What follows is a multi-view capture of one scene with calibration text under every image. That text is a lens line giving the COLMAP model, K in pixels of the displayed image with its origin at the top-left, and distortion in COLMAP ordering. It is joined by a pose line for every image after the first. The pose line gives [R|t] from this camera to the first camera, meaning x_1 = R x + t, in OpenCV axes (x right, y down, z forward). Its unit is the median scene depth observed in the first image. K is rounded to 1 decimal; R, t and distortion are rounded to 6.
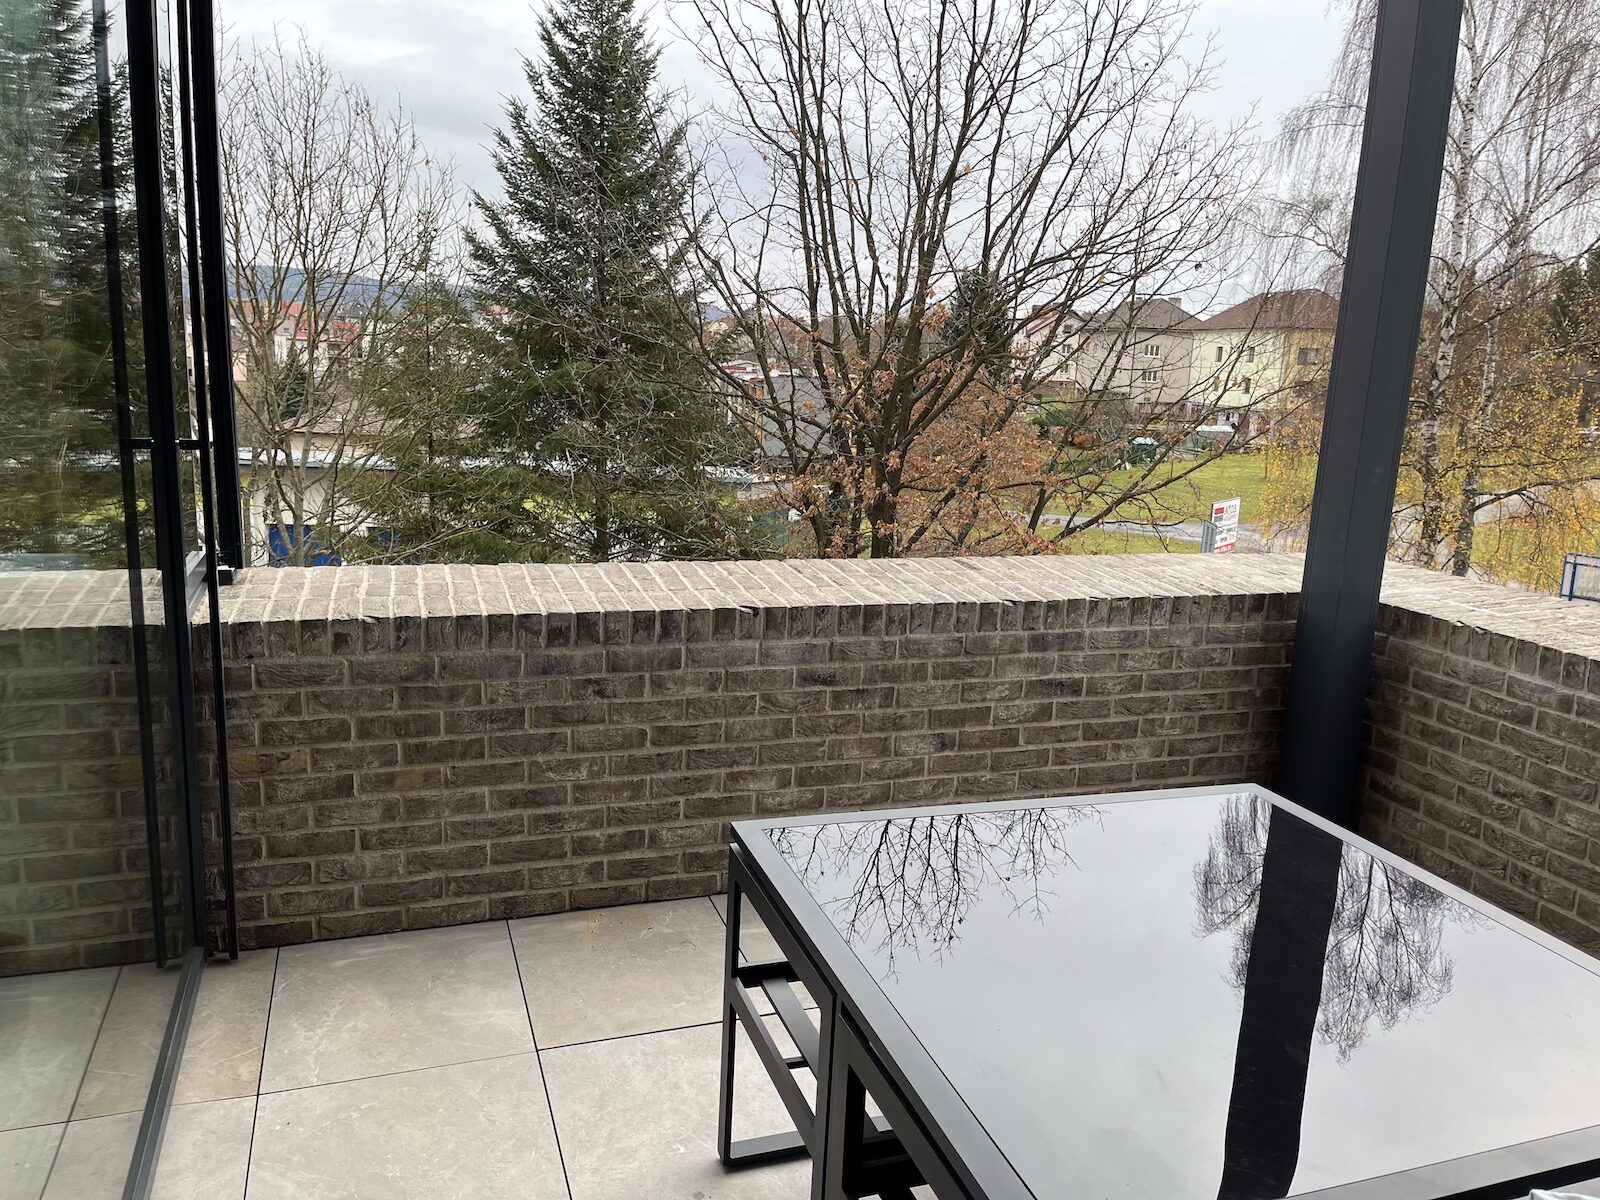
lens RADIAL K [[1208.6, 0, 806.4], [0, 1208.6, 599.5], [0, 0, 1]] dist [0.067053, -0.091142]
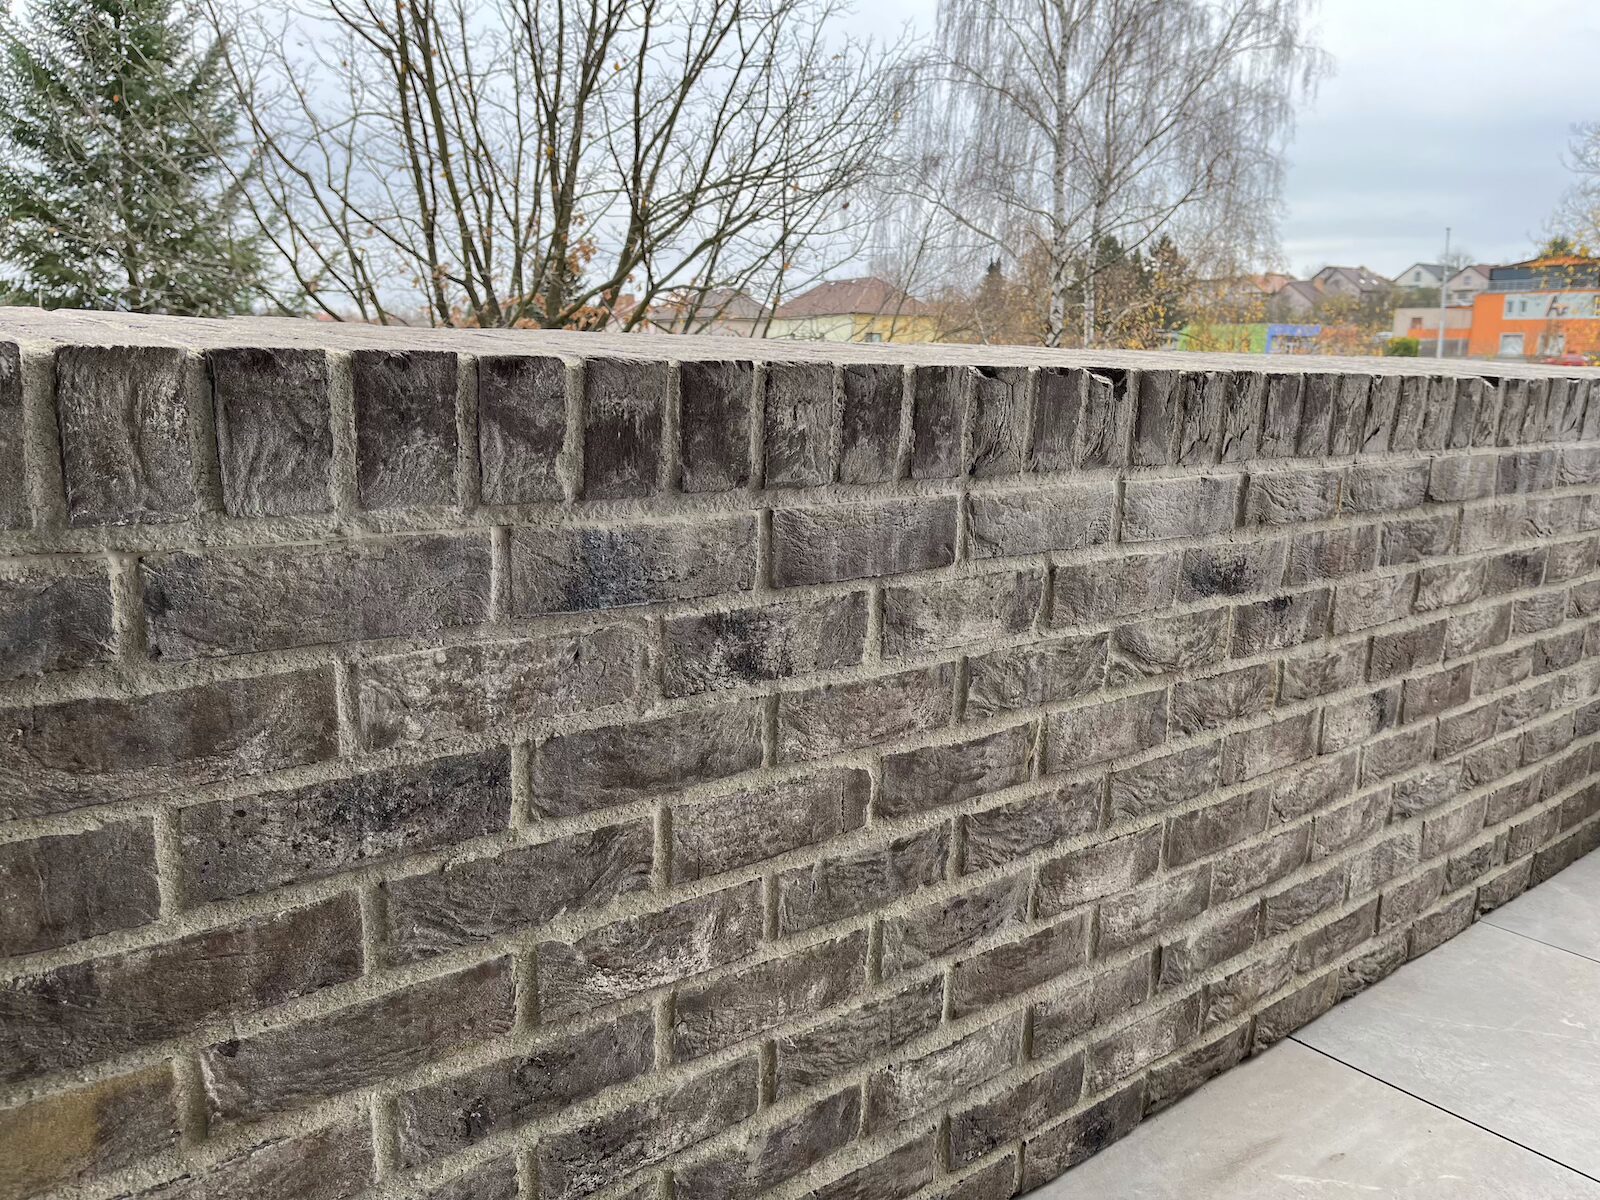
lens RADIAL K [[1208.6, 0, 790.9], [0, 1208.6, 605.0], [0, 0, 1]] dist [0.067053, -0.091142]
pose [[0.944677, -0.089741, 0.315486, -0.243356], [0.087977, 0.995925, 0.019860, 0.057373], [-0.315983, 0.008995, 0.948722, 0.711929]]
